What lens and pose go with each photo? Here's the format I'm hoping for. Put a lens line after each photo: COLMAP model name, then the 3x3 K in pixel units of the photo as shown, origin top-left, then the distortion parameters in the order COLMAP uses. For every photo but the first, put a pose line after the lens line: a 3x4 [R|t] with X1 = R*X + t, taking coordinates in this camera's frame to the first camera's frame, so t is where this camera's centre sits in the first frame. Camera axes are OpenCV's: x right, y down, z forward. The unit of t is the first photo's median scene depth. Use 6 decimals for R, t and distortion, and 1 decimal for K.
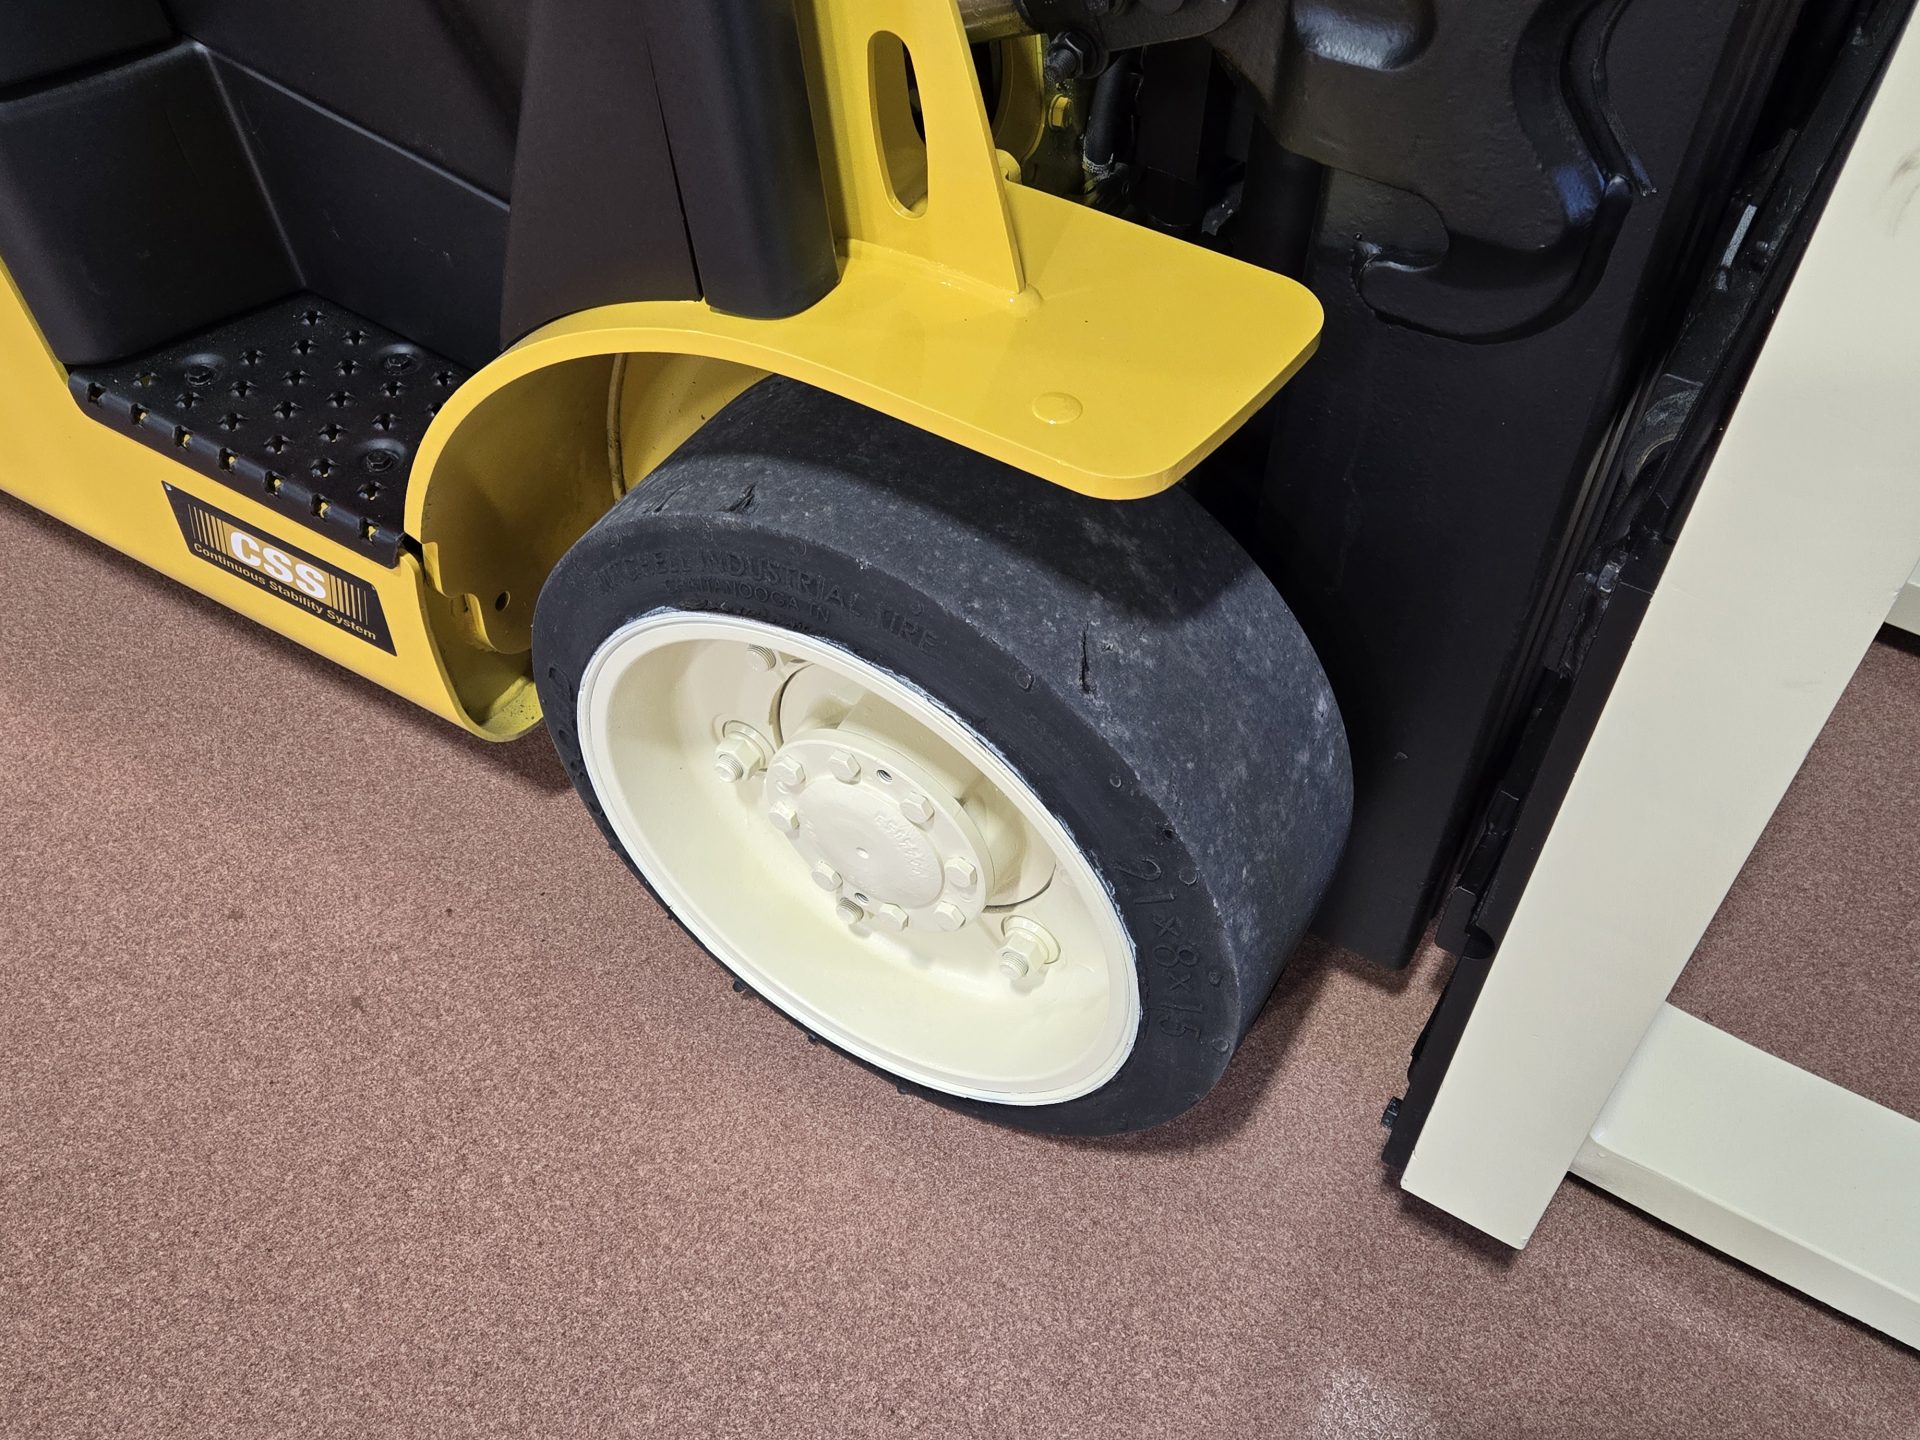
lens RADIAL K [[1753.5, 0, 966.5], [0, 1753.5, 711.2], [0, 0, 1]] dist [0.097194, -0.122405]
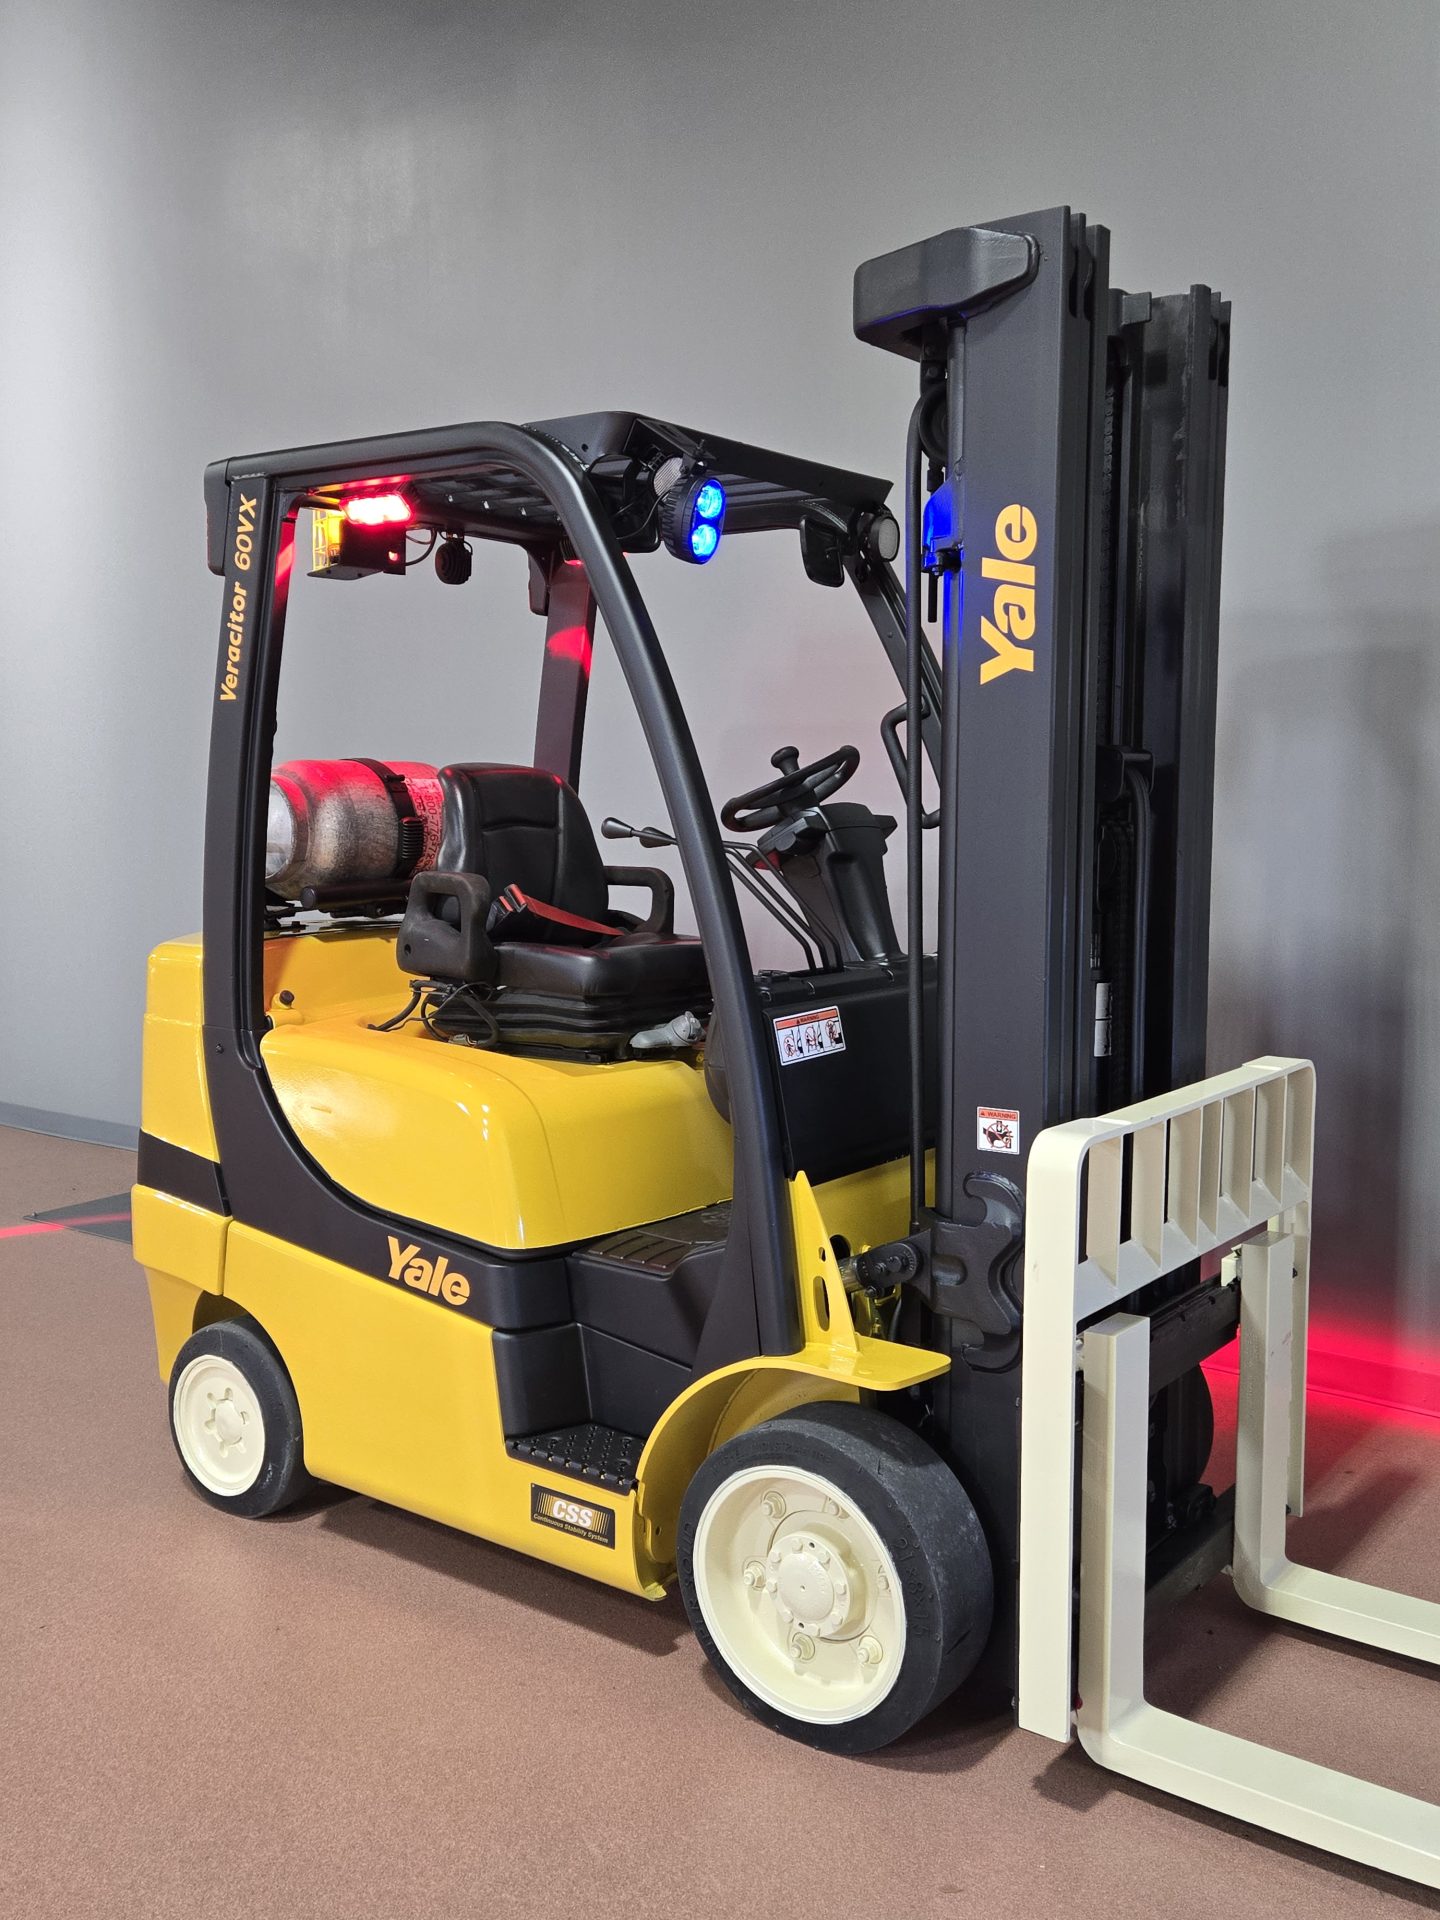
lens RADIAL K [[1754.0, 0, 720.0], [0, 1754.0, 960.0], [0, 0, 1]] dist [0.073052, 0.005173]
pose [[0.994384, -0.008408, -0.105498, 0.098606], [-0.065596, 0.733314, -0.676718, 1.136037], [0.083053, 0.679838, 0.728644, -1.483051]]
